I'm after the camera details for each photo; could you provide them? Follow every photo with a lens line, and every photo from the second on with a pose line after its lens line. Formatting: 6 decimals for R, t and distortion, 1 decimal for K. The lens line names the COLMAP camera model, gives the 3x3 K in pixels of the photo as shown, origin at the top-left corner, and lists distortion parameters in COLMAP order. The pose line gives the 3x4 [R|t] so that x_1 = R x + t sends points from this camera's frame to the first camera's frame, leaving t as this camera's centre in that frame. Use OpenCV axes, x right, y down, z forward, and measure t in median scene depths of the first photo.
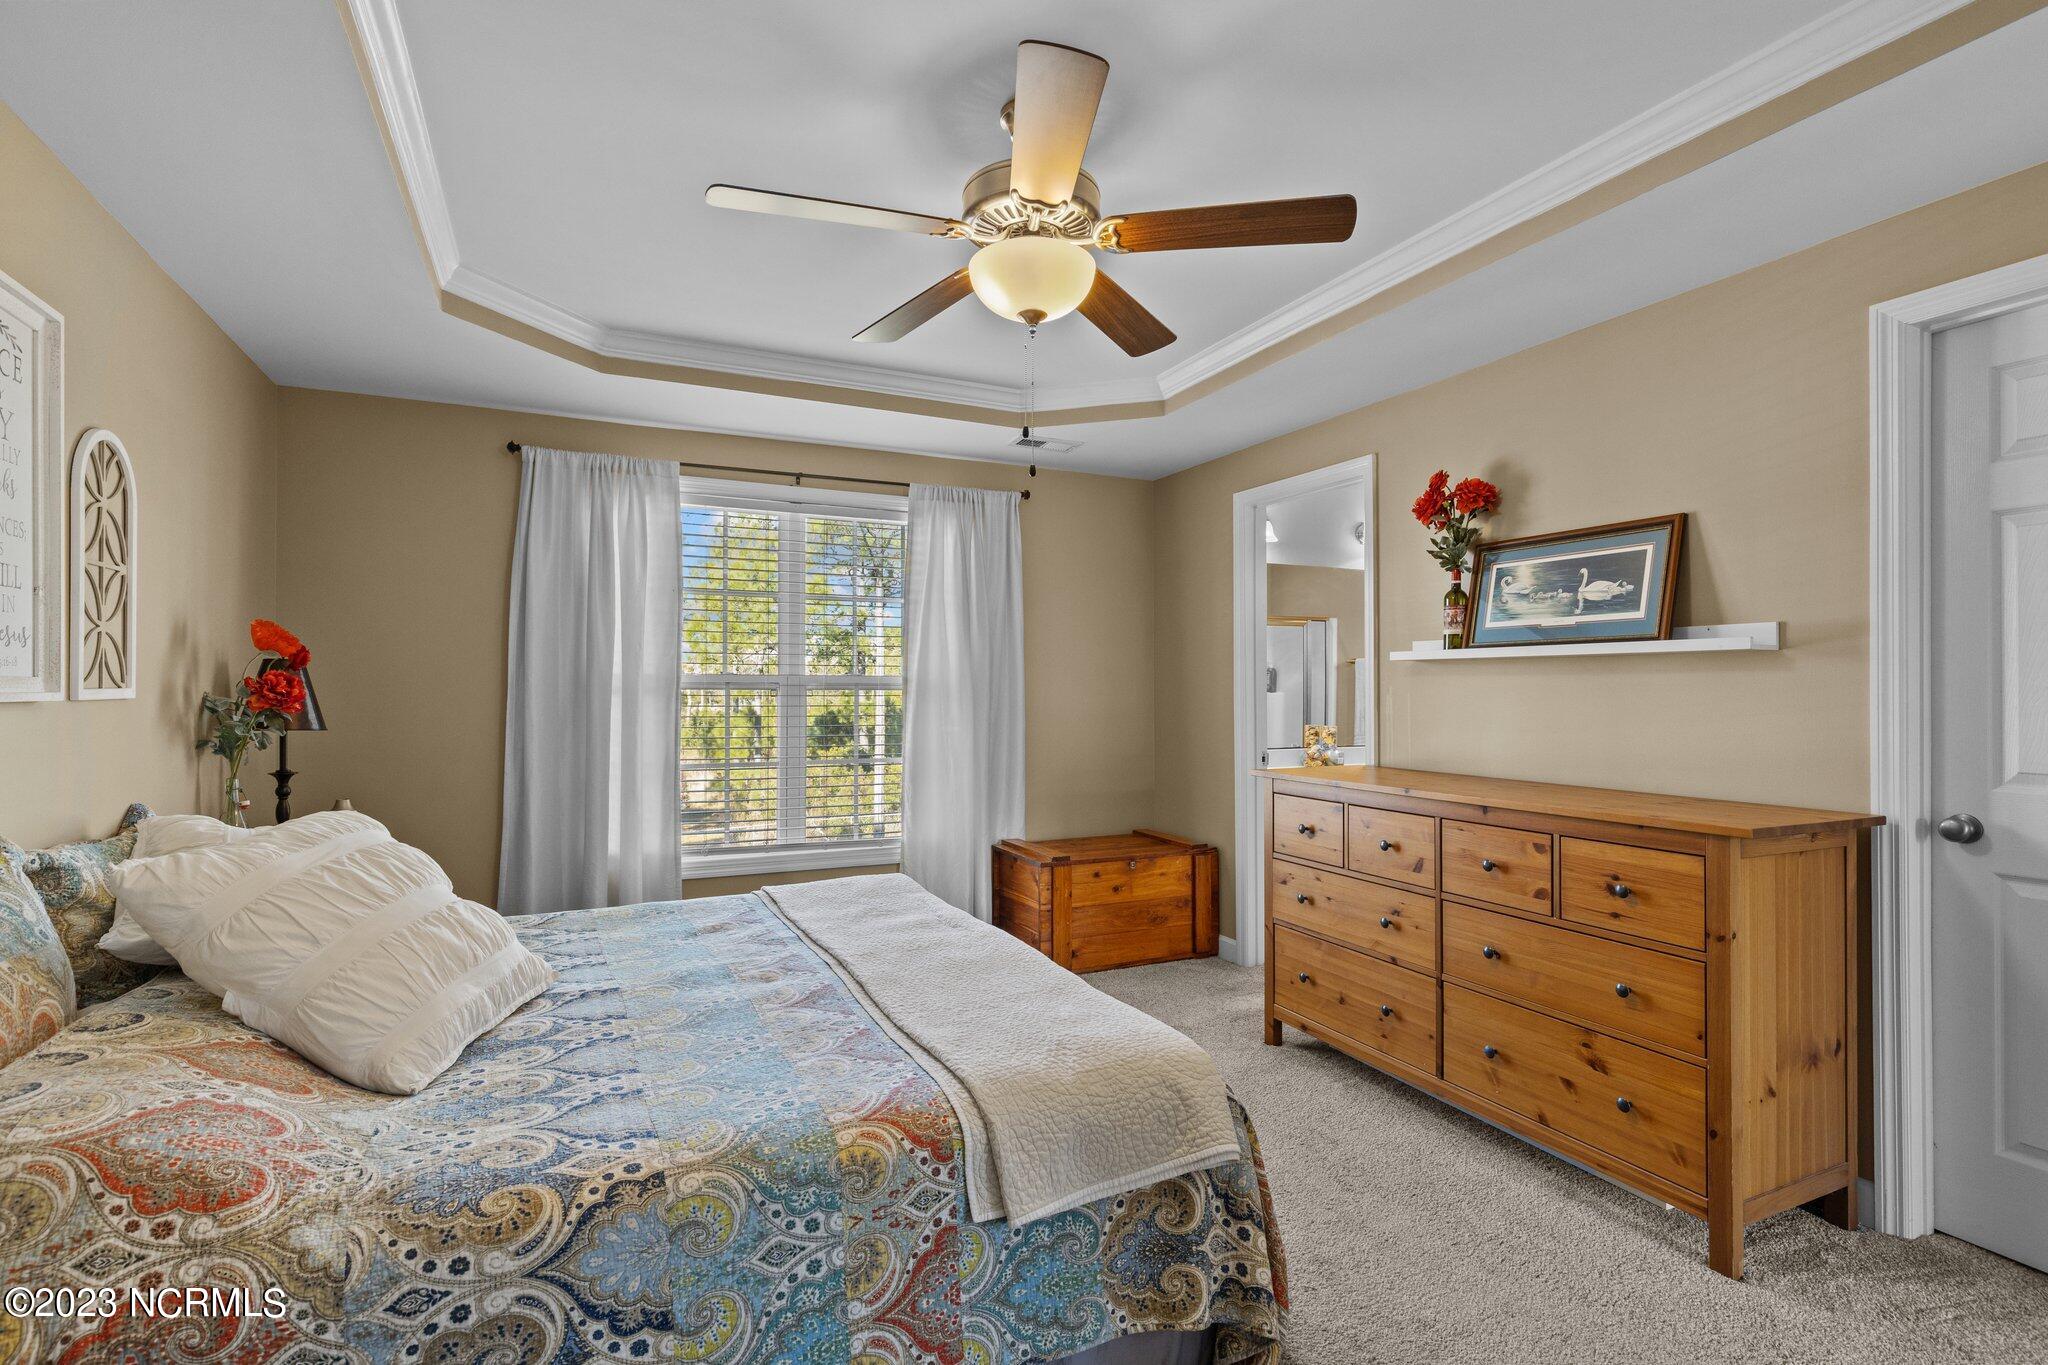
lens RADIAL K [[965.9, 0, 1029.7], [0, 965.9, 680.2], [0, 0, 1]] dist [0.002116, -0.000004]
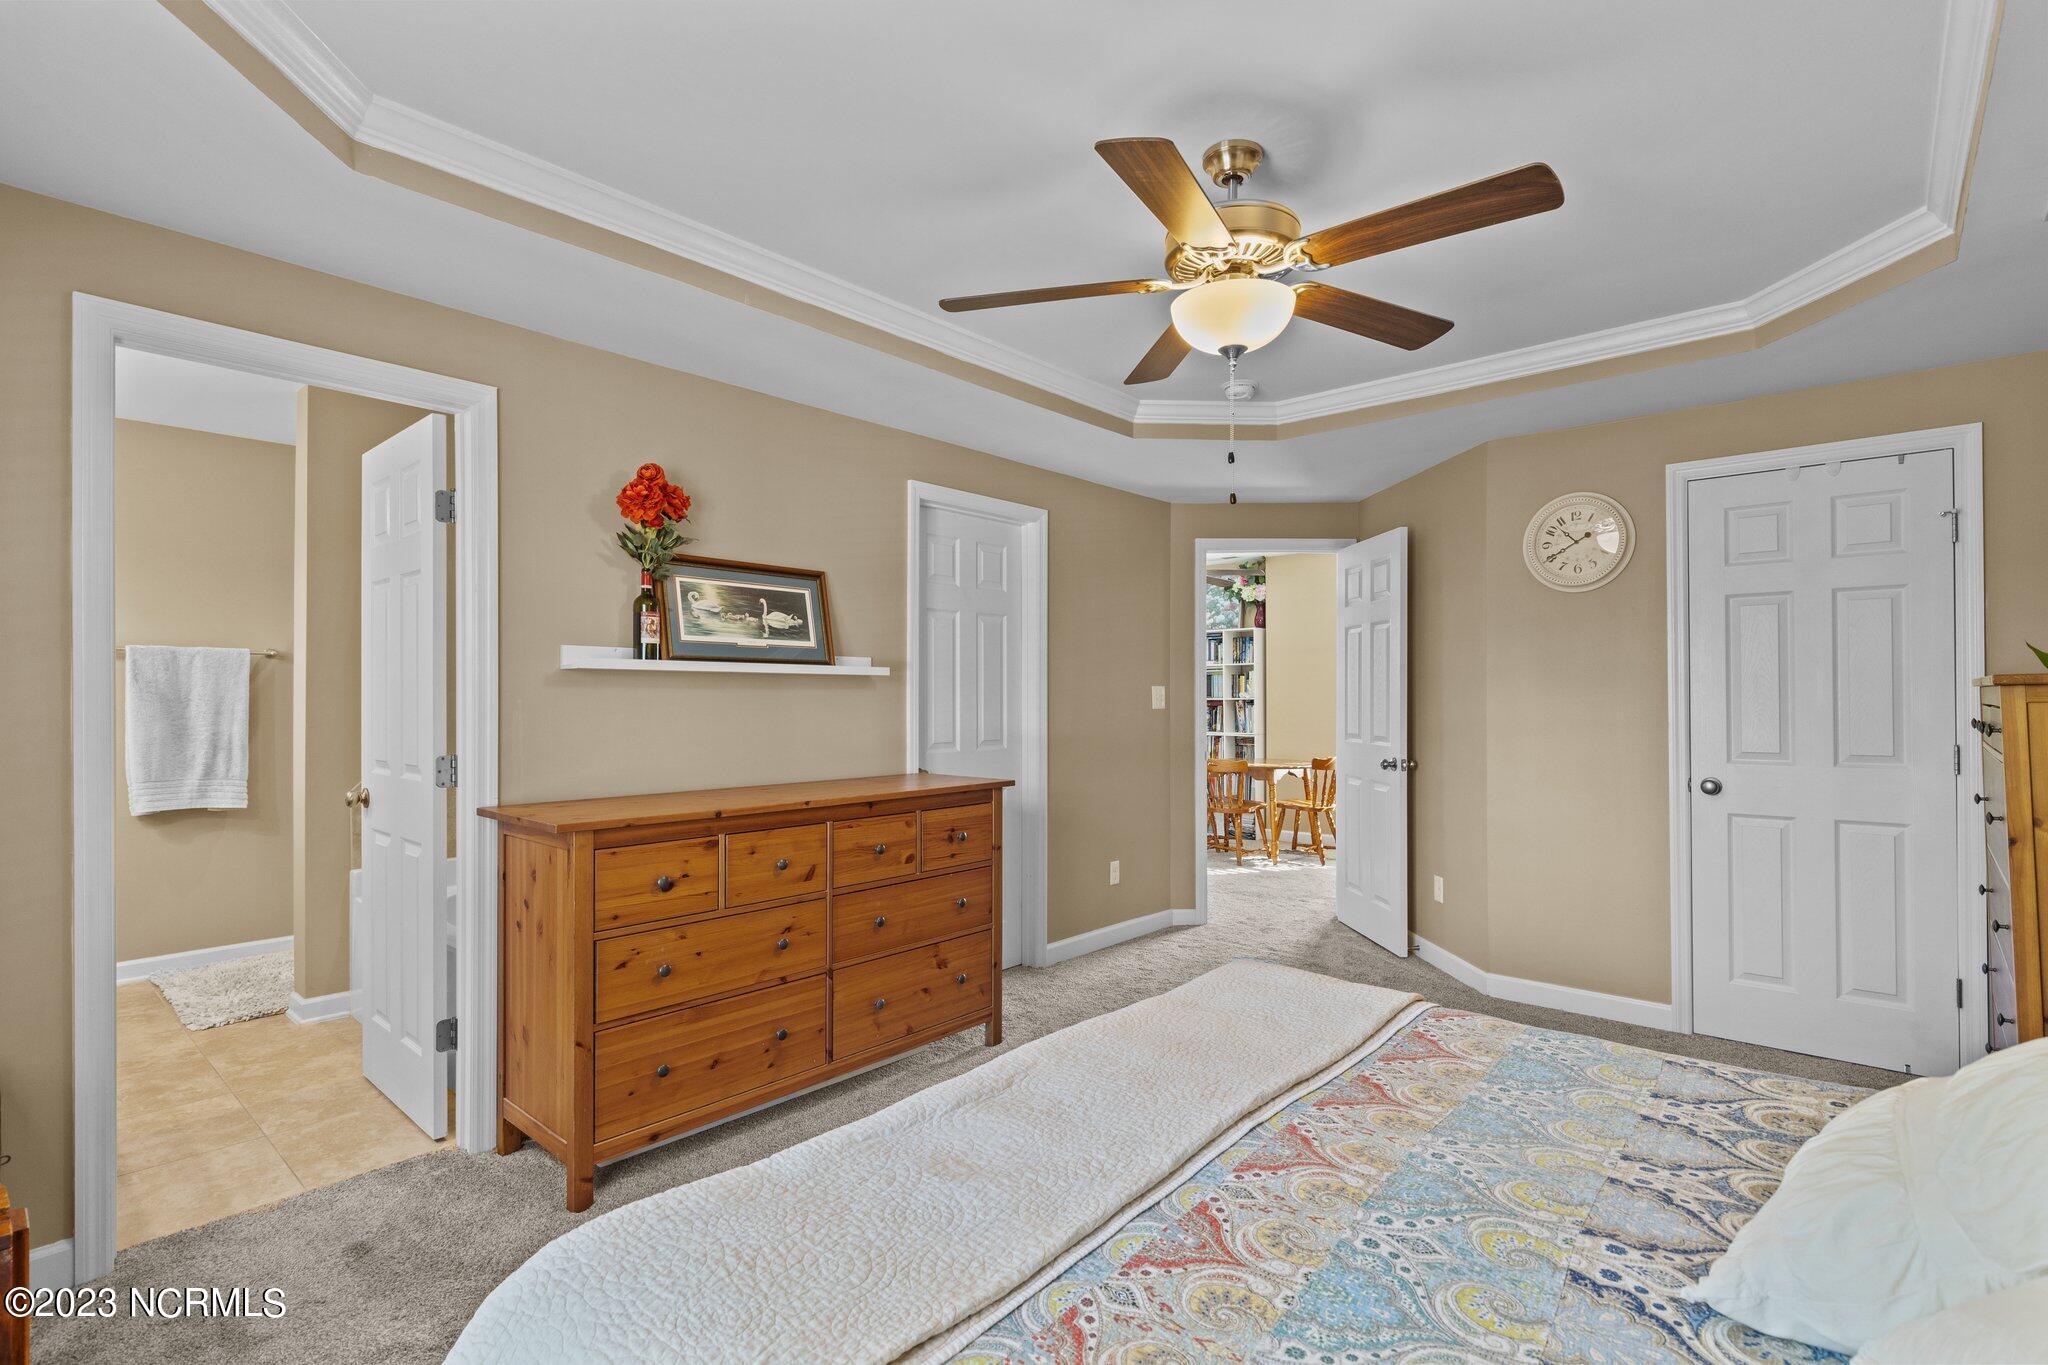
lens RADIAL K [[965.9, 0, 1032.5], [0, 965.9, 695.3], [0, 0, 1]] dist [0.002116, -0.000004]
pose [[-0.399729, -0.001428, 0.916632, -0.647513], [-0.009853, 0.999948, -0.002739, 0.001013], [-0.916580, -0.010127, -0.399723, 1.207729]]
